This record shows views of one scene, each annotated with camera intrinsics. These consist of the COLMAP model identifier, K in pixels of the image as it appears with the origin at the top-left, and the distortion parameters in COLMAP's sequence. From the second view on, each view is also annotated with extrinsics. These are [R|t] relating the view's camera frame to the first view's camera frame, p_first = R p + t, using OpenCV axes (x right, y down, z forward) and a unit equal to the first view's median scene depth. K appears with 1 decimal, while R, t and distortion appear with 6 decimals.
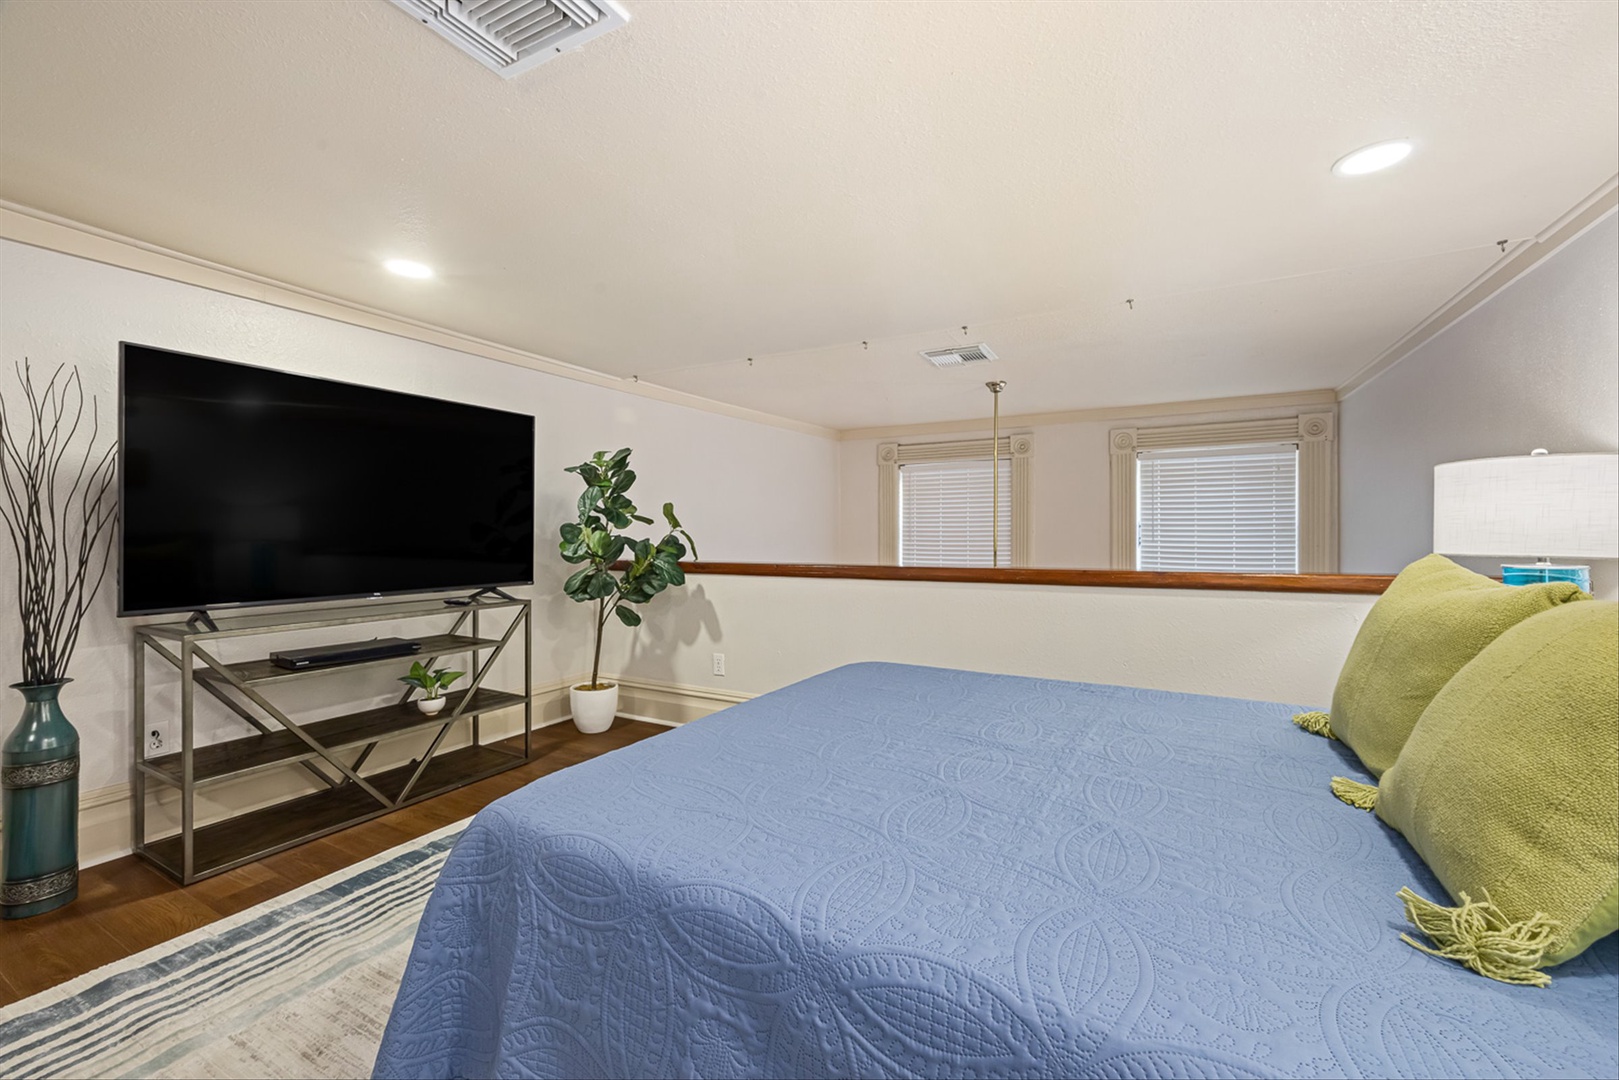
lens RADIAL K [[672.7, 0, 799.8], [0, 672.7, 524.9], [0, 0, 1]] dist [0.020655, -0.000263]
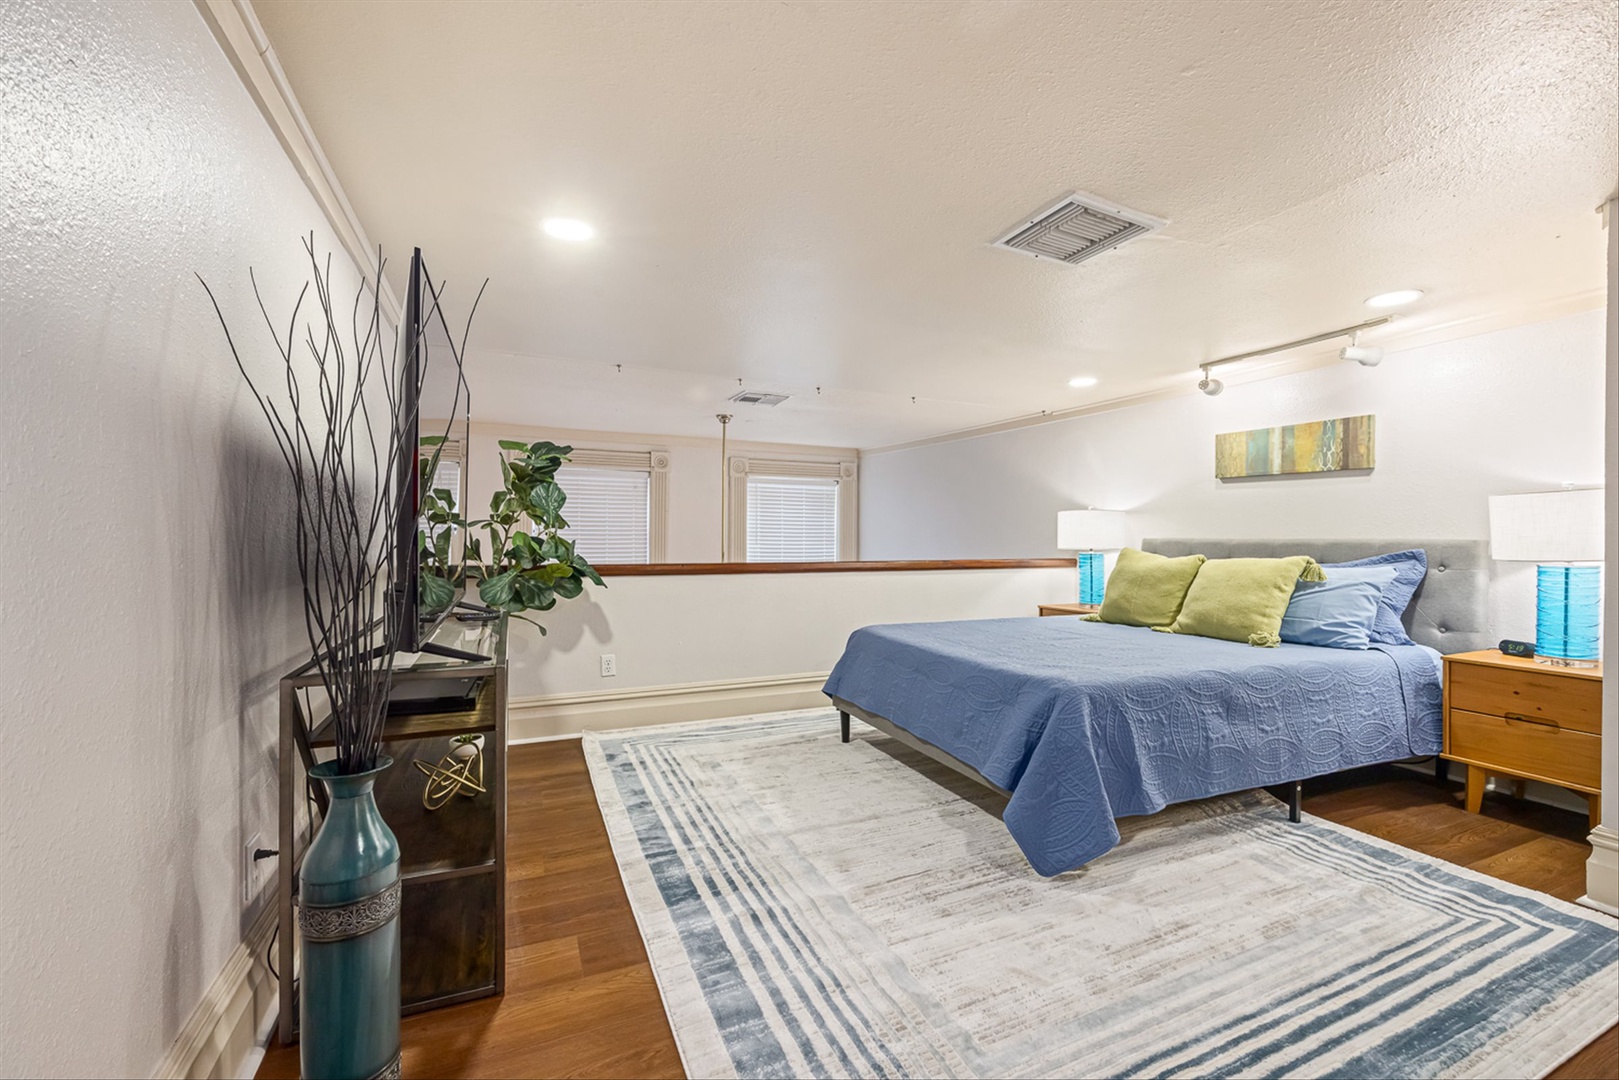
lens RADIAL K [[649.6, 0, 813.7], [0, 649.6, 554.5], [0, 0, 1]] dist [0.001649, -0.000006]
pose [[0.597894, -0.019679, 0.801333, -0.711532], [-0.016261, 0.999195, 0.036671, -0.000494], [-0.801410, -0.034956, 0.597093, 0.169738]]
